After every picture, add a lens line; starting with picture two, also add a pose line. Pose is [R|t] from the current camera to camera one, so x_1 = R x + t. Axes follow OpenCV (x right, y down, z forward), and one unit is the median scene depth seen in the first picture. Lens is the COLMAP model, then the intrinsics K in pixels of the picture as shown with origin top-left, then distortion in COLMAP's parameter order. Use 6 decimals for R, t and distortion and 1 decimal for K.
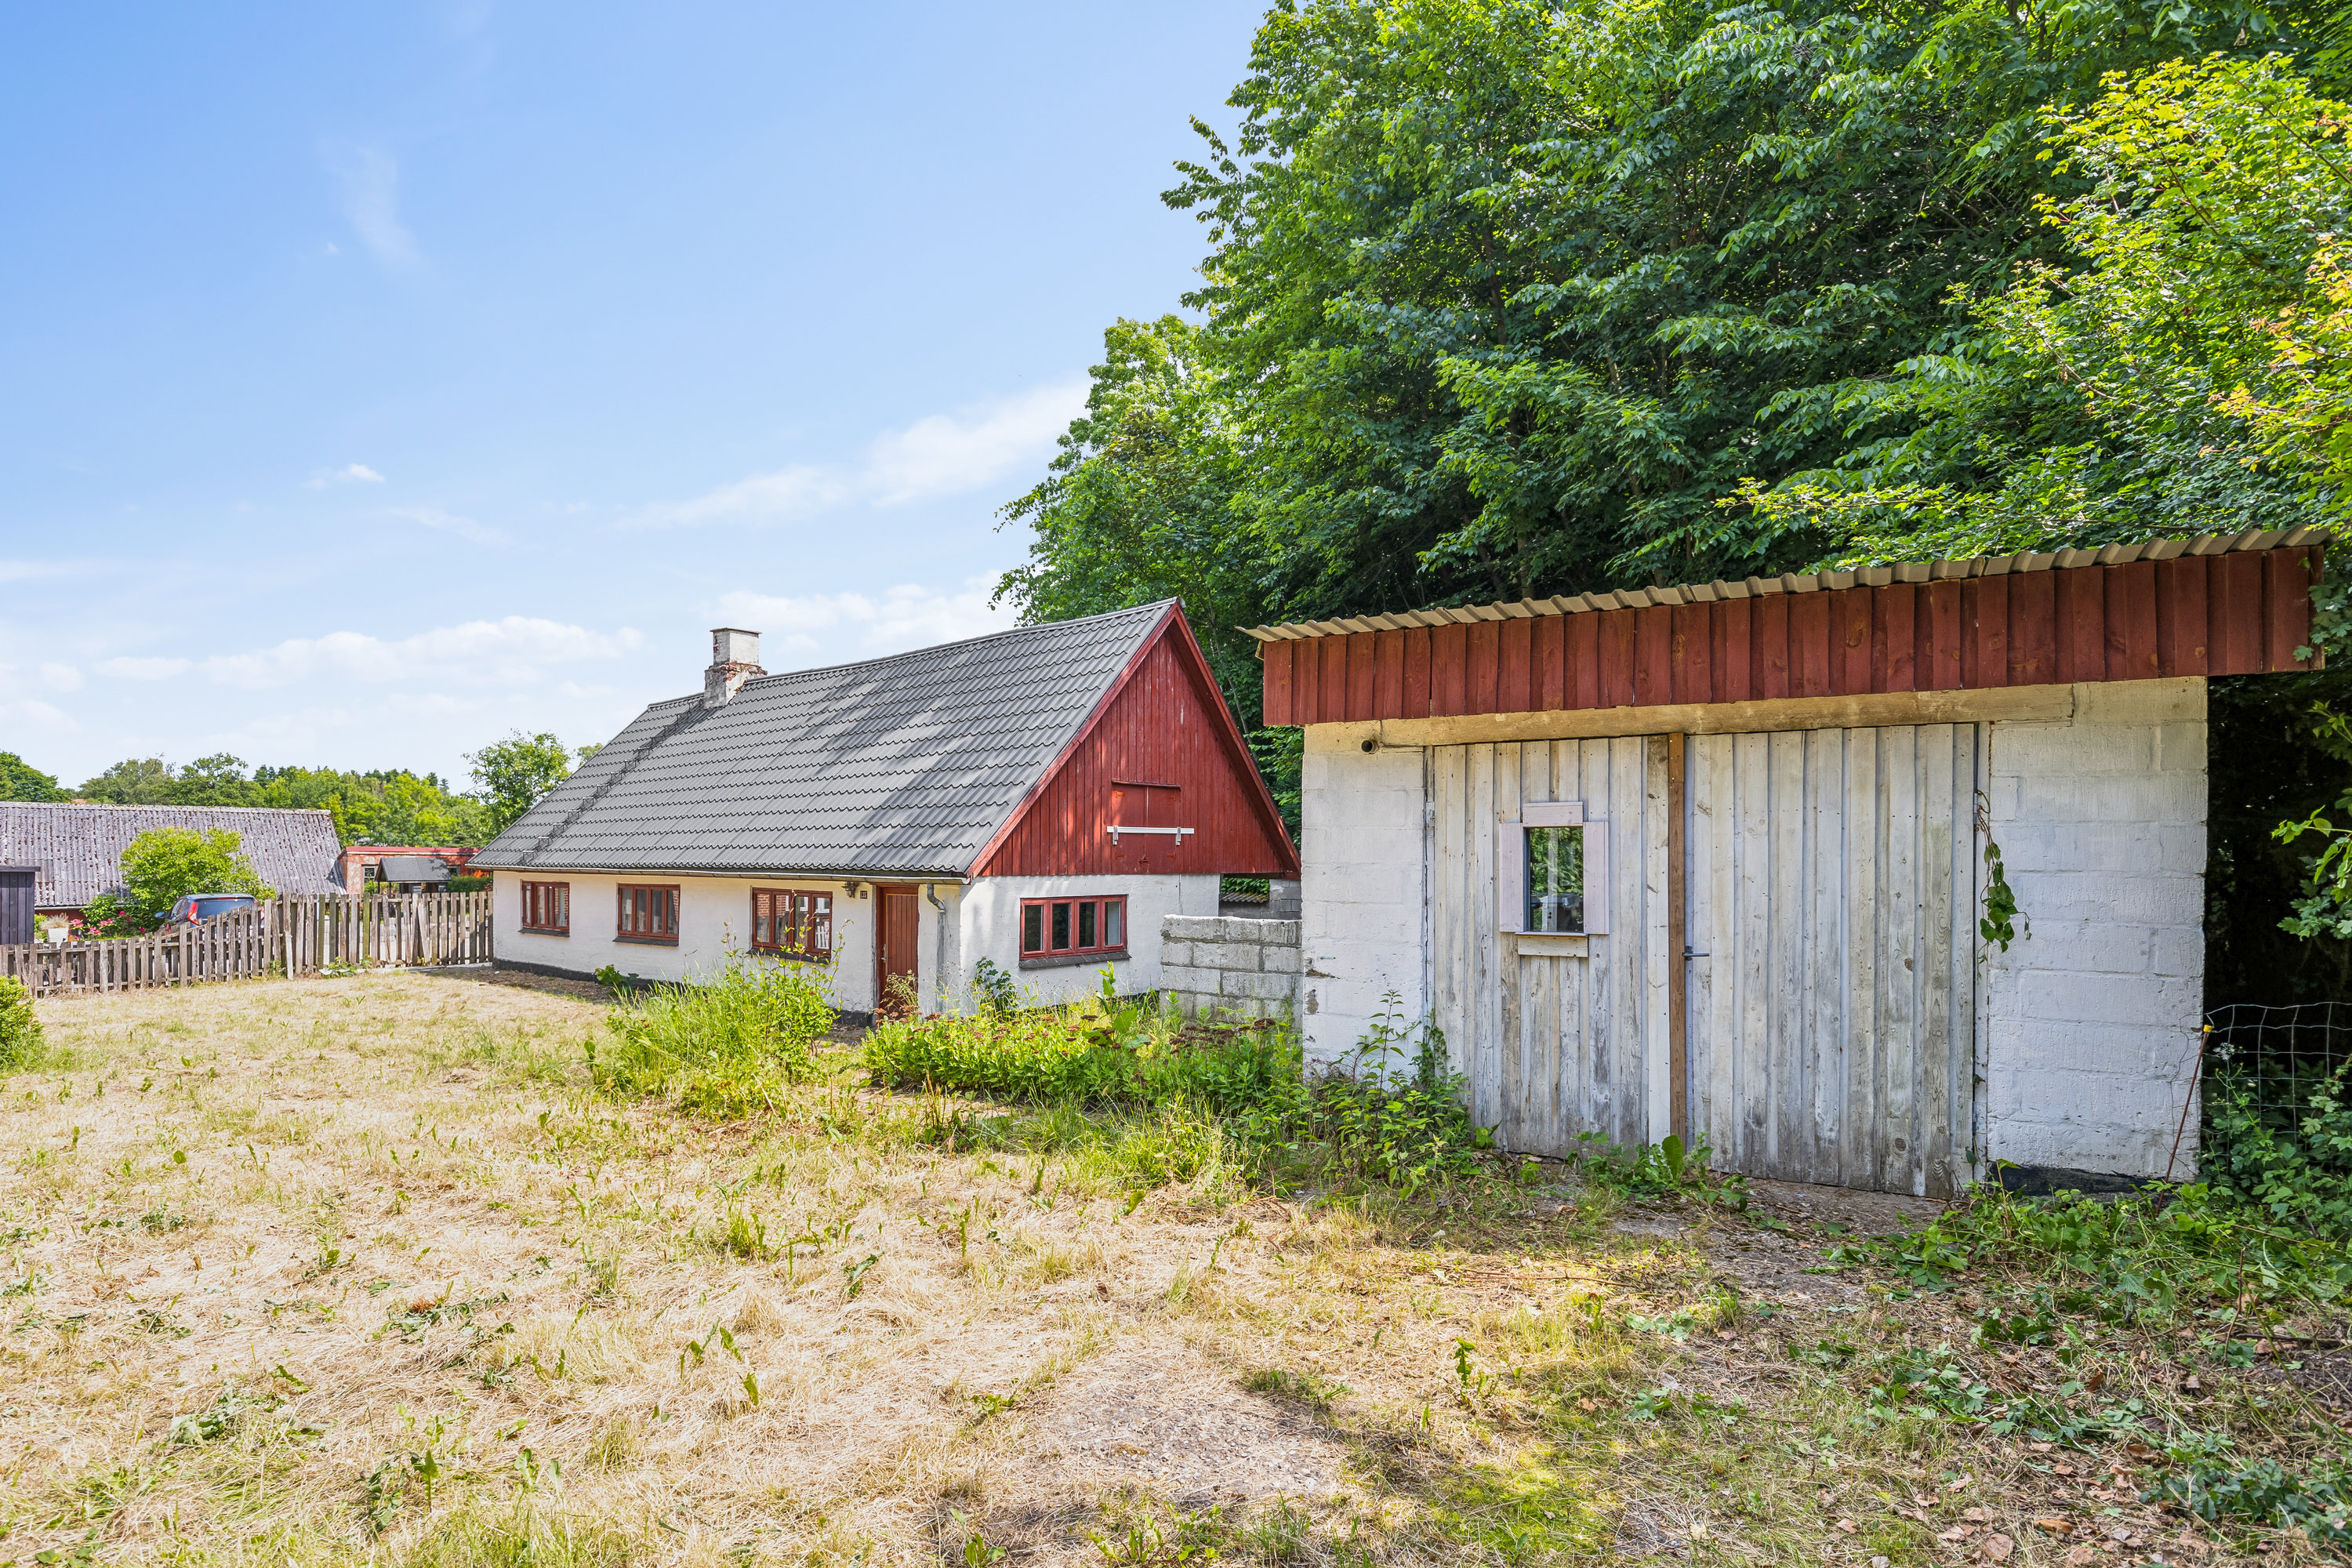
lens RADIAL K [[1239.8, 0, 1192.1], [0, 1239.8, 813.7], [0, 0, 1]] dist [-0.014413, -0.000001]
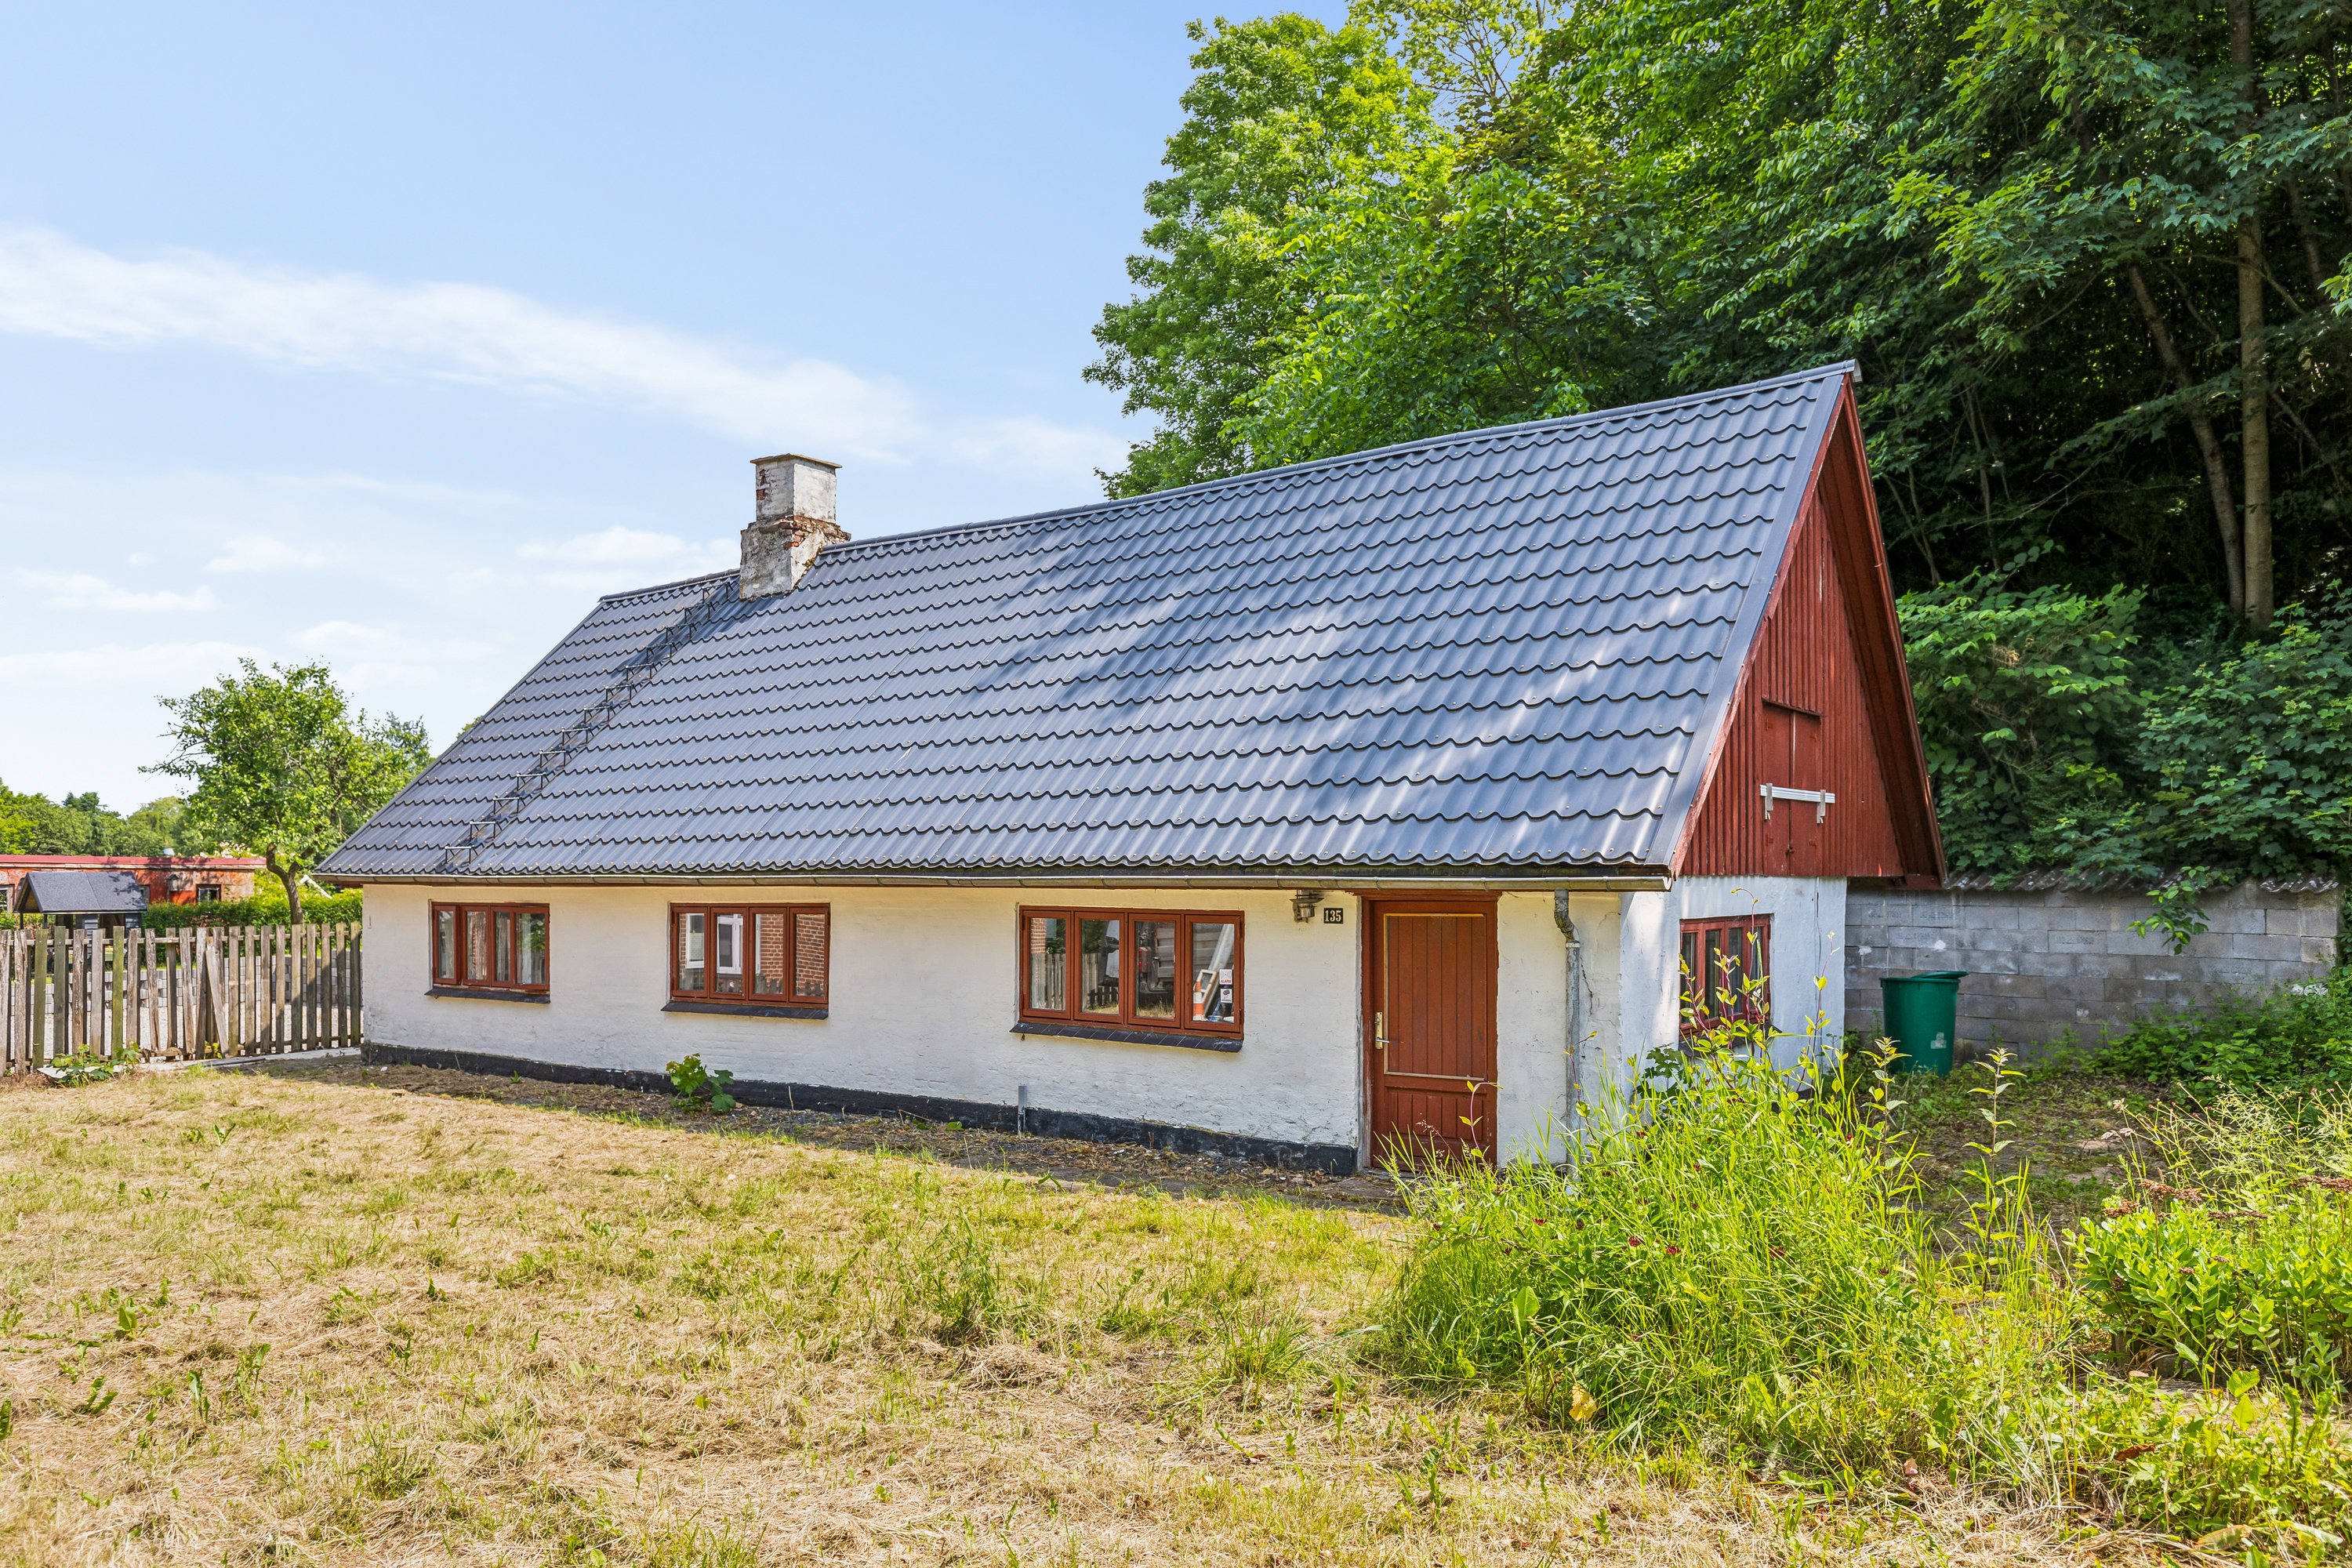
lens RADIAL K [[1720.5, 0, 1179.1], [0, 1720.5, 828.2], [0, 0, 1]] dist [-0.003432, -0.002808]
pose [[0.997157, -0.002656, 0.075305, -0.257422], [0.002216, 0.999980, 0.005925, 0.016787], [-0.075319, -0.005742, 0.997143, 0.199636]]
